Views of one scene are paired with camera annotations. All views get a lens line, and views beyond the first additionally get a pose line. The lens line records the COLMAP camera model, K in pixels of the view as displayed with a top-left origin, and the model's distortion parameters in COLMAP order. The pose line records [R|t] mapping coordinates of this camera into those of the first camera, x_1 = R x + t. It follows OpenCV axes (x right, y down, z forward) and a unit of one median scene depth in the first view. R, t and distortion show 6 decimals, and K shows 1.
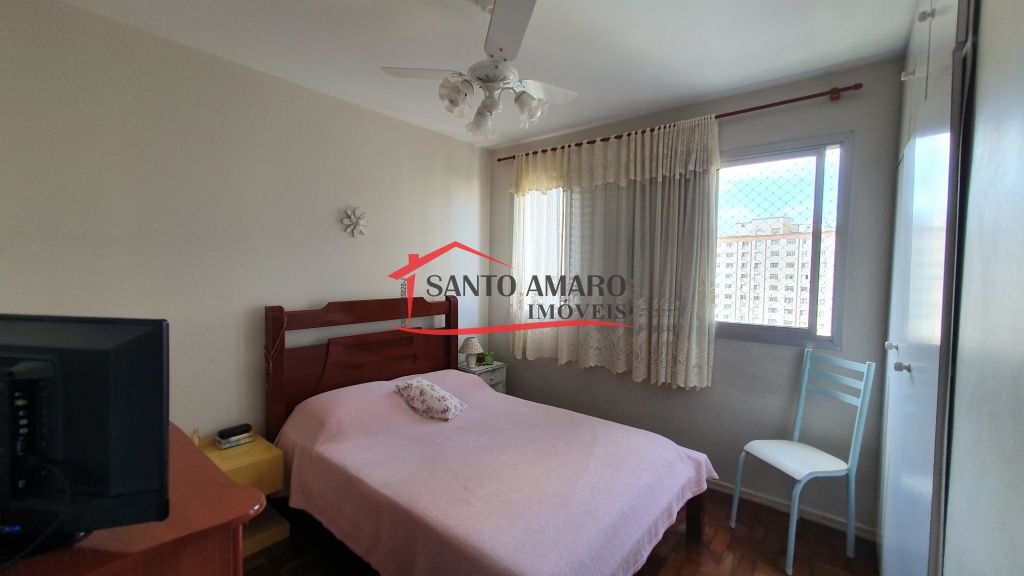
lens RADIAL K [[408.2, 0, 516.8], [0, 408.2, 292.5], [0, 0, 1]] dist [-0.000381, 0.000402]
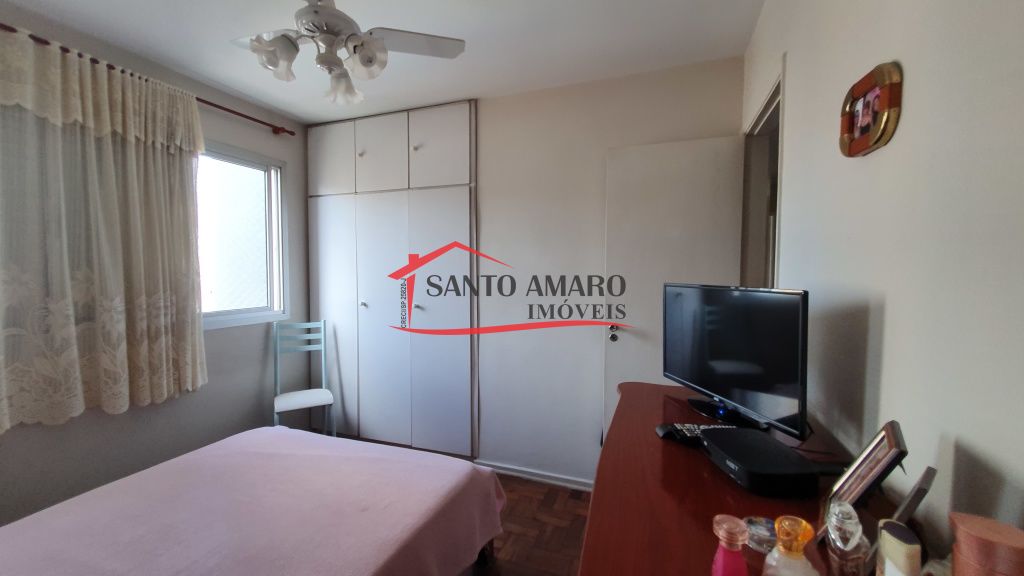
lens RADIAL K [[408.2, 0, 516.8], [0, 408.2, 292.5], [0, 0, 1]] dist [-0.000381, 0.000402]
pose [[-0.323761, -0.066238, 0.943817, -0.639301], [0.044154, 0.995402, 0.085005, -0.025564], [-0.945108, 0.069194, -0.319348, 0.588268]]
